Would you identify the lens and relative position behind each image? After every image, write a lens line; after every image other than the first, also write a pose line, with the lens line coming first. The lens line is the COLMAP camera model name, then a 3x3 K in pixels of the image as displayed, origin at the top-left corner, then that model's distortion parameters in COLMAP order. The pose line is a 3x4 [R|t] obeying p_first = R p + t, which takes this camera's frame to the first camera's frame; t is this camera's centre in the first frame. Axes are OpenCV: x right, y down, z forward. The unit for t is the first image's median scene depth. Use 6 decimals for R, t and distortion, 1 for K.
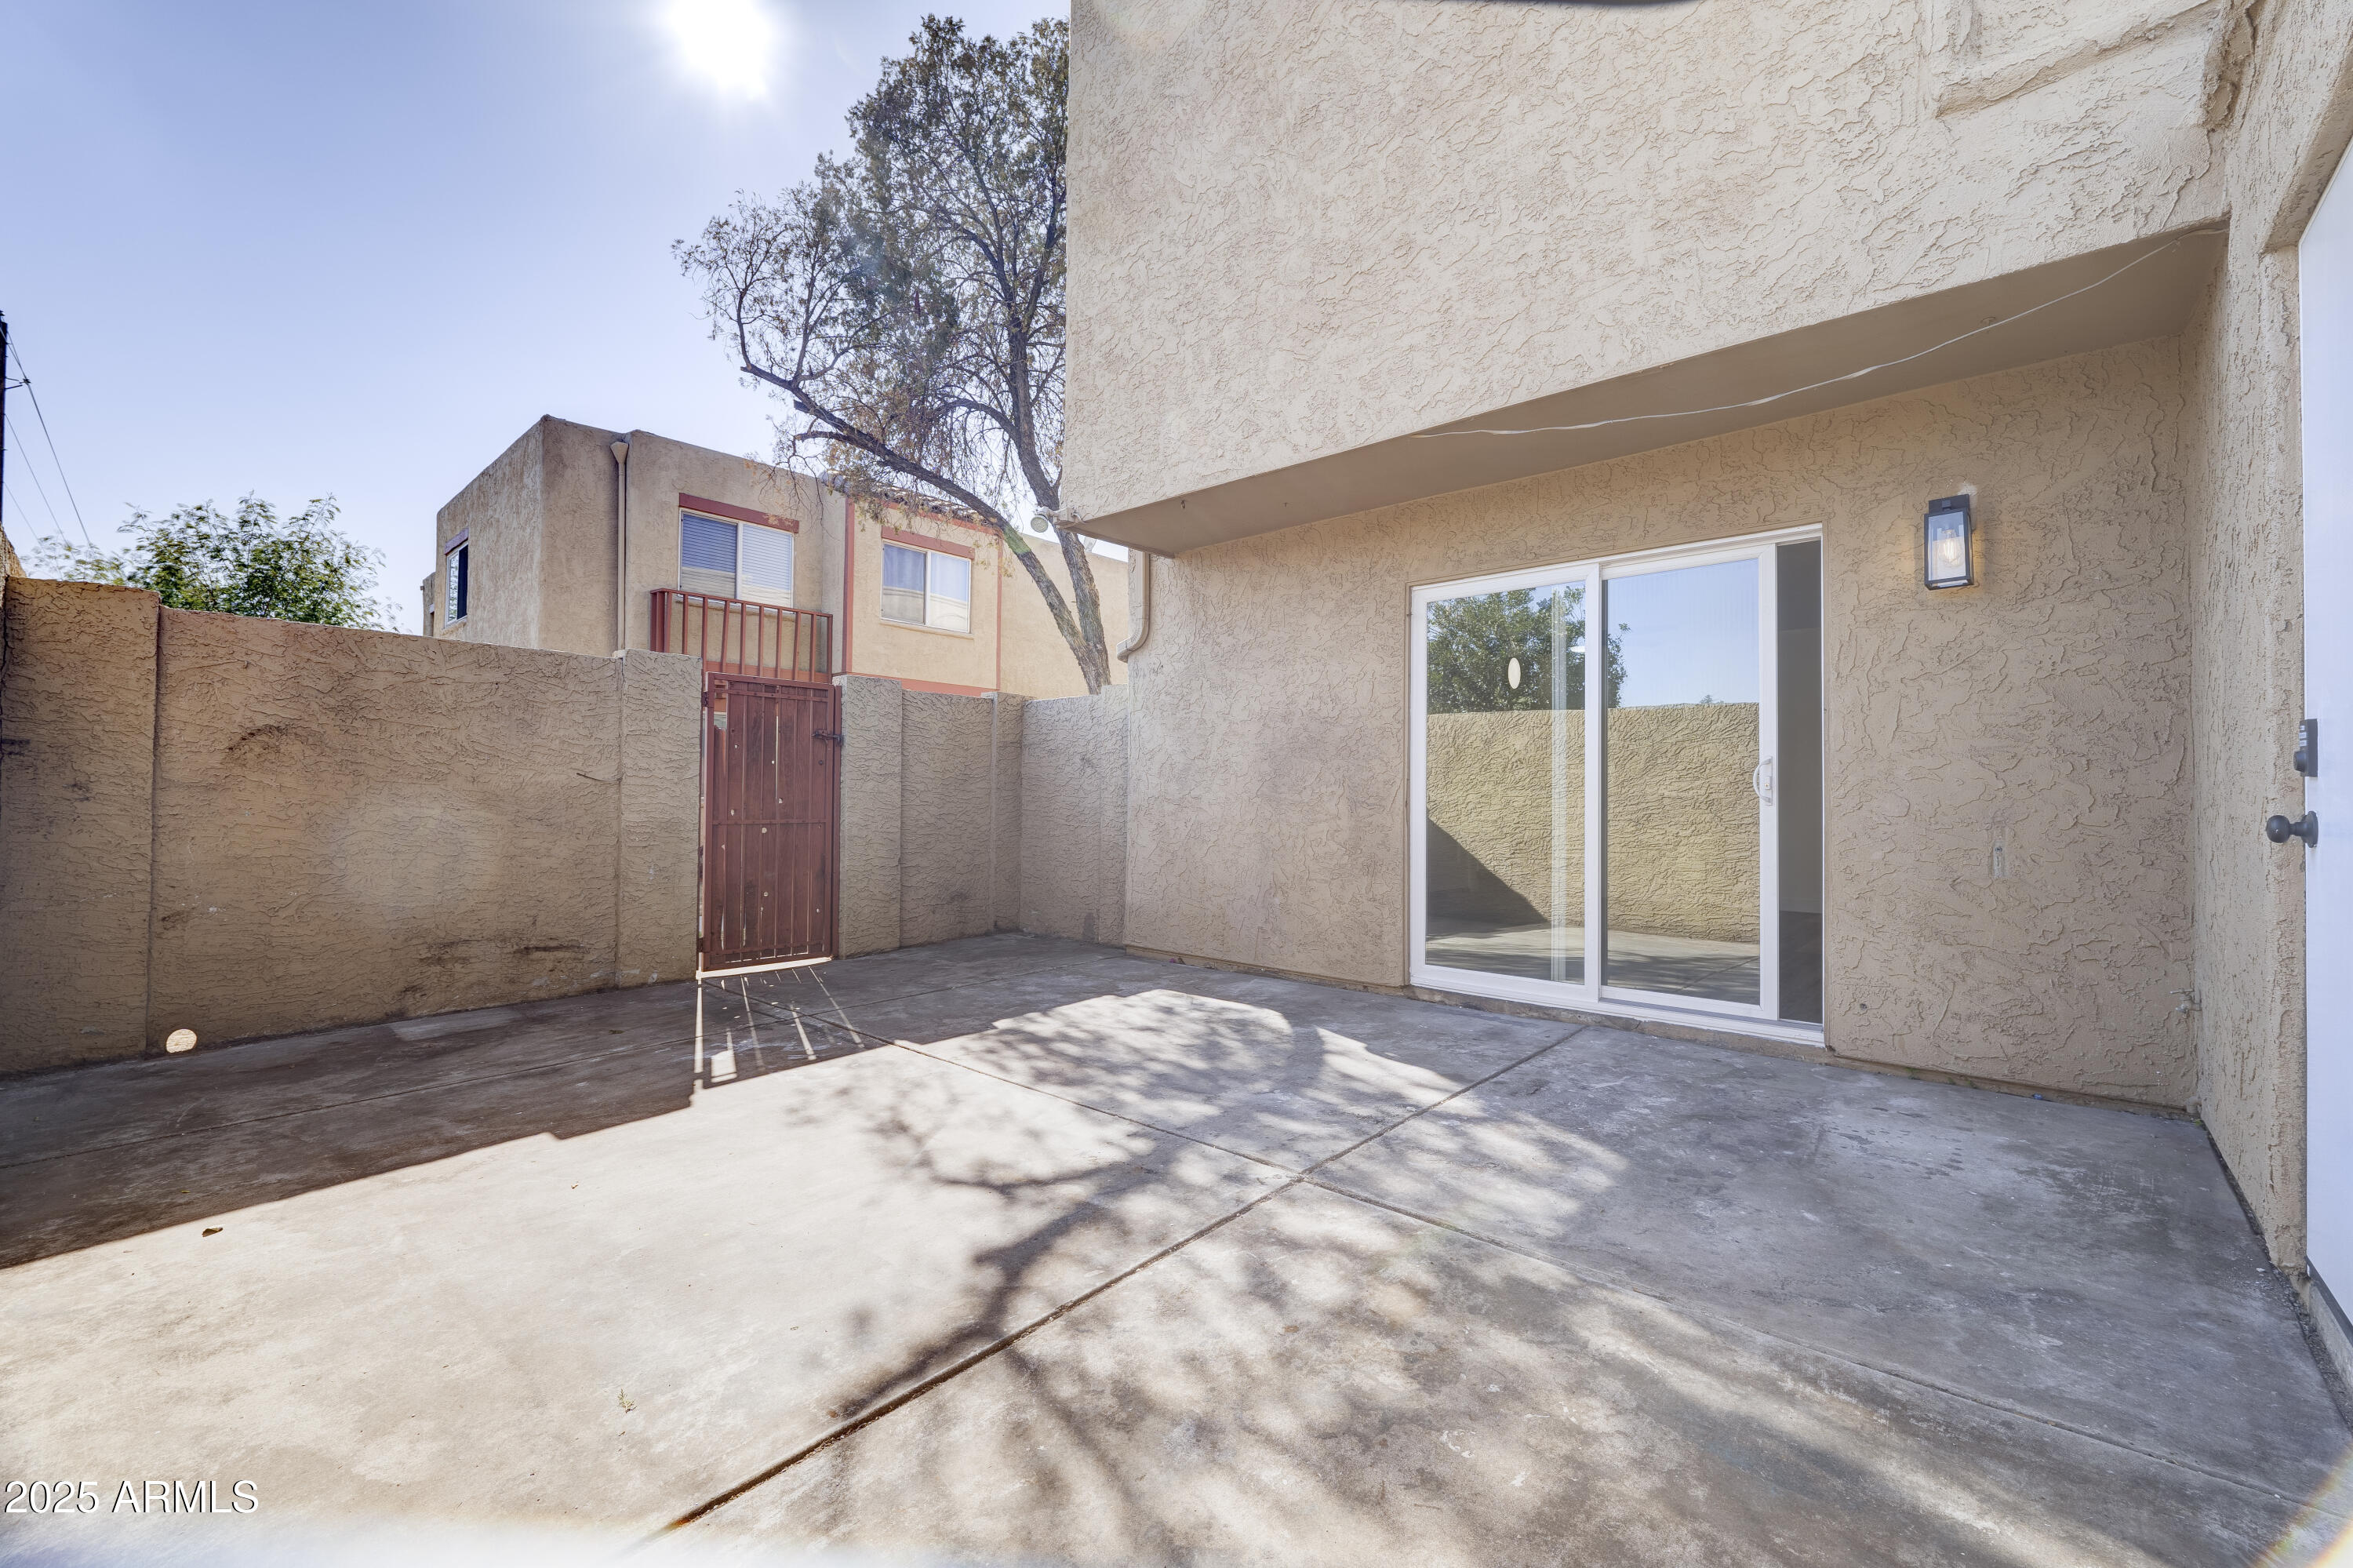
lens RADIAL K [[967.8, 0, 1175.8], [0, 967.8, 796.4], [0, 0, 1]] dist [-0.014514, 0.001753]
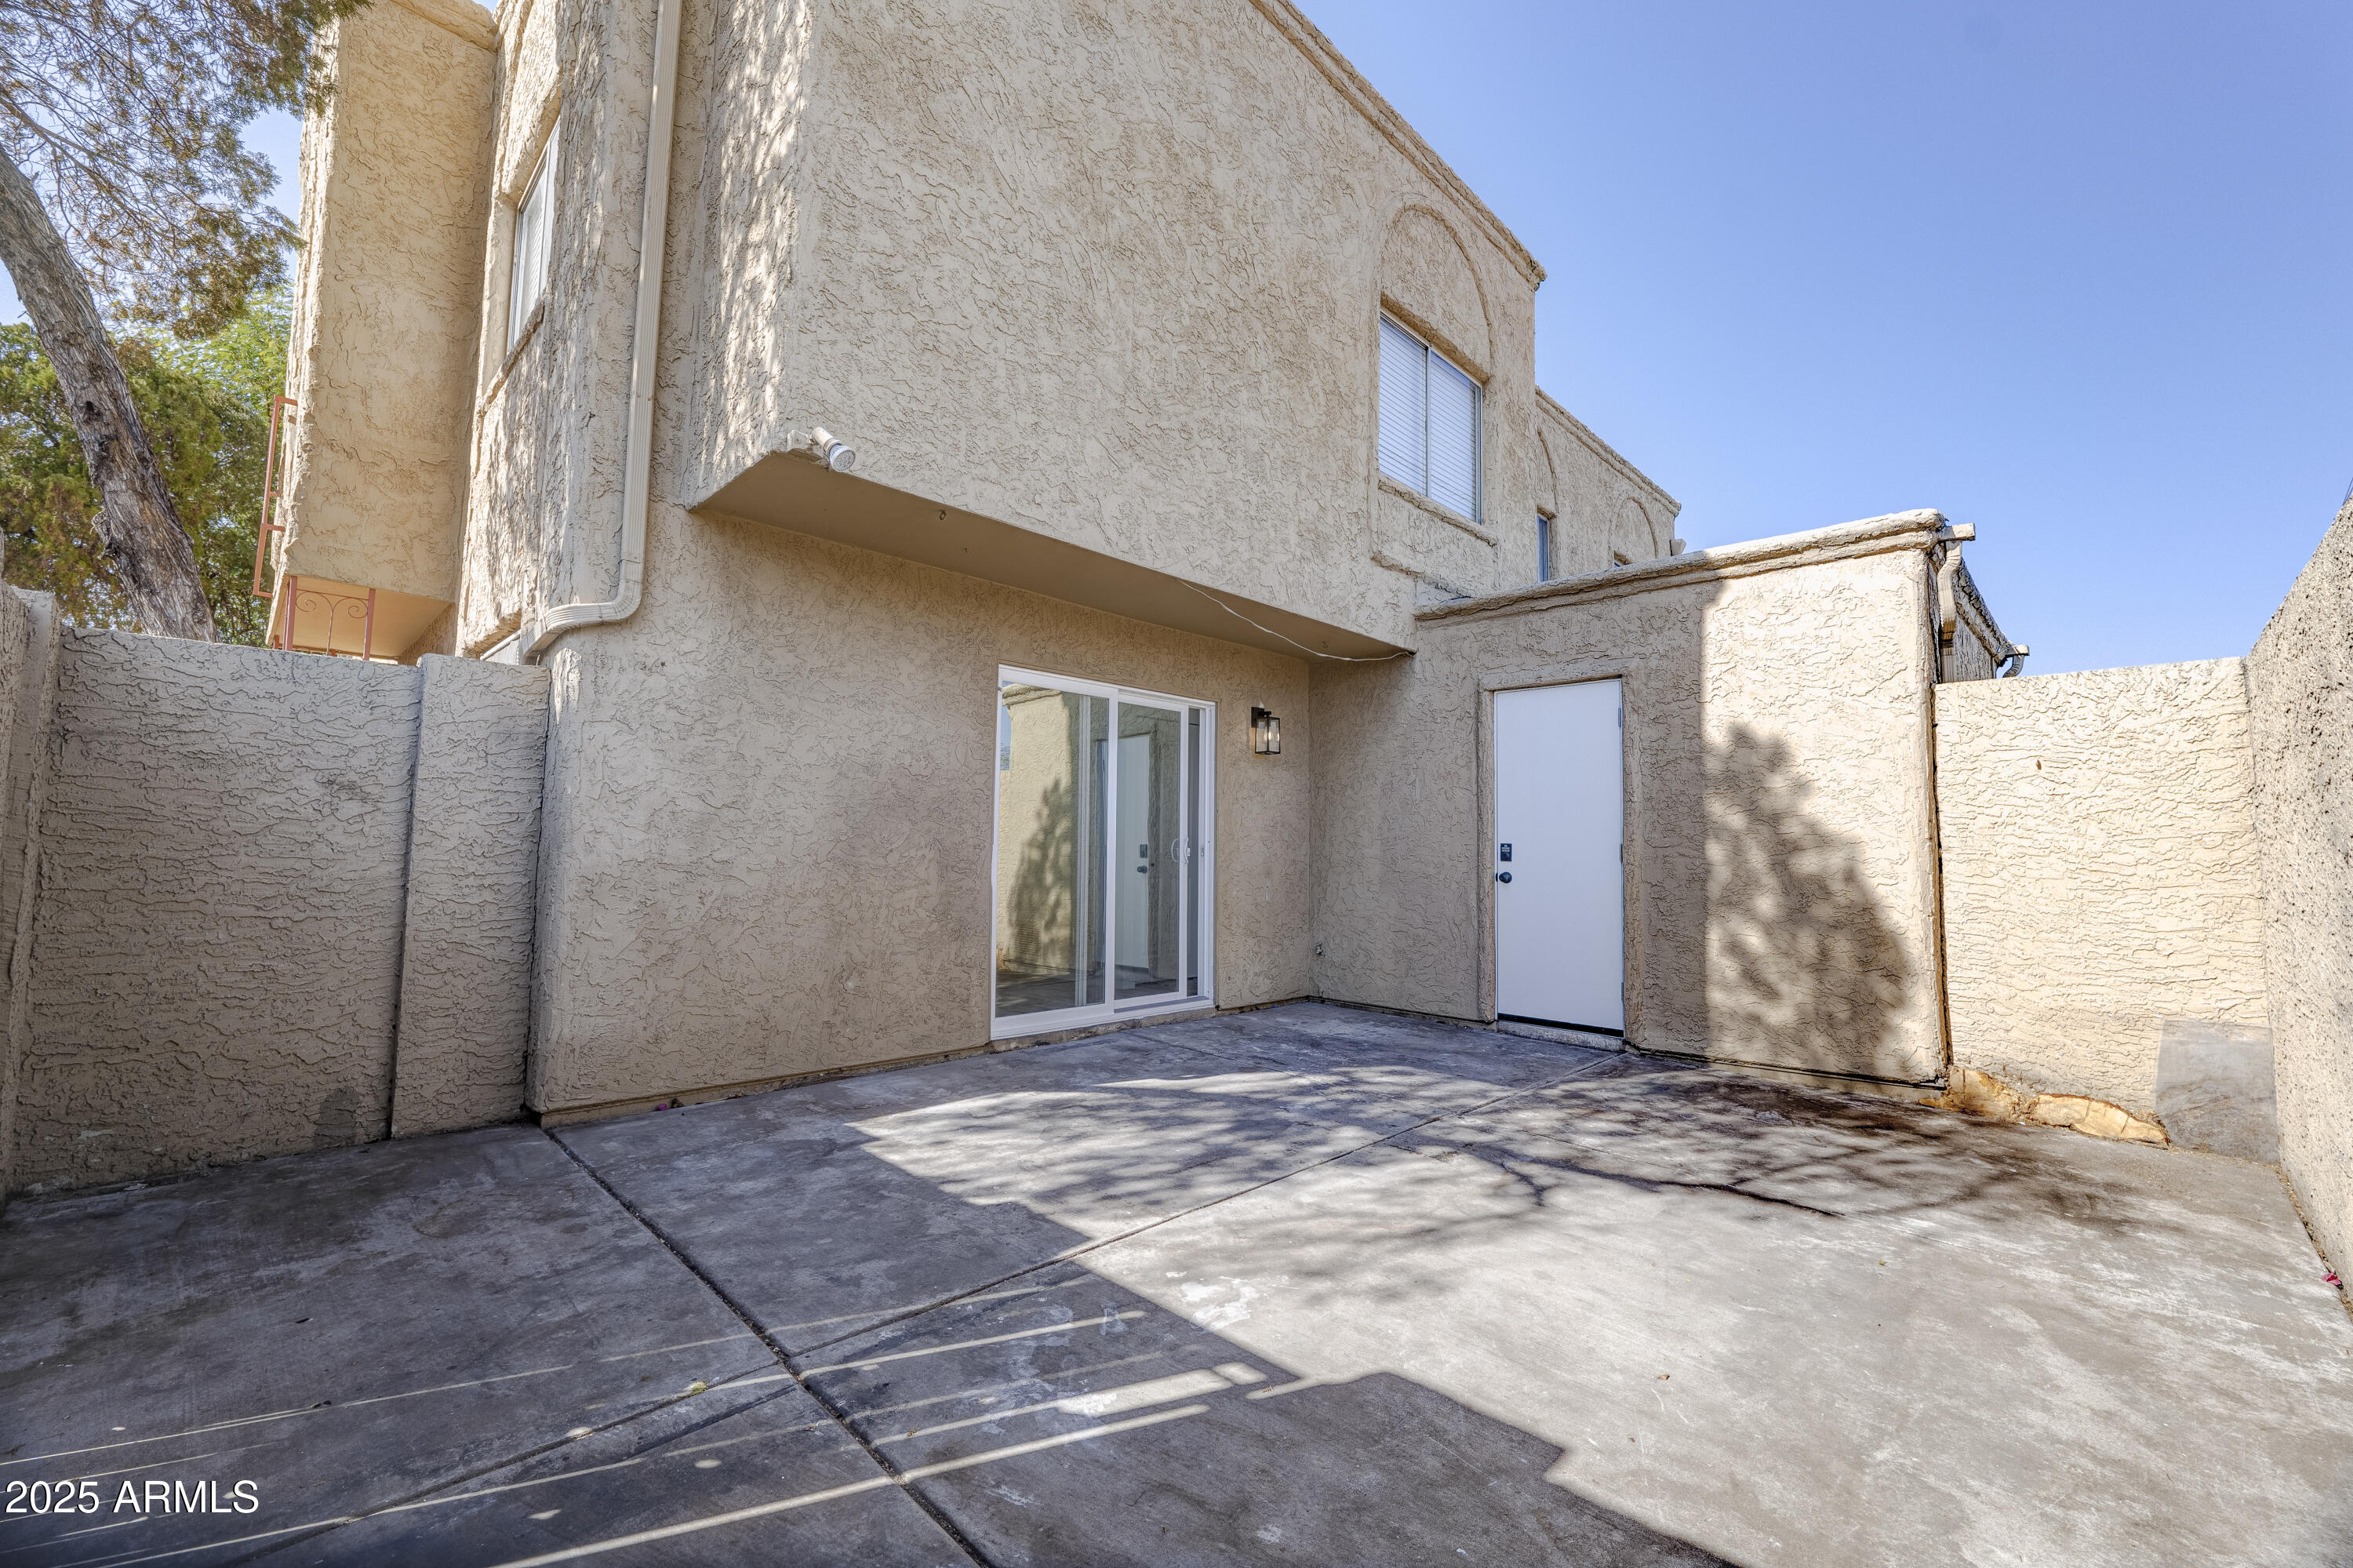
lens RADIAL K [[967.8, 0, 1179.8], [0, 967.8, 780.5], [0, 0, 1]] dist [-0.014514, 0.001753]
pose [[0.037137, 0.056118, 0.997733, -1.016425], [-0.029288, 0.998054, -0.055046, -0.043955], [-0.998881, -0.027177, 0.038708, 0.956181]]
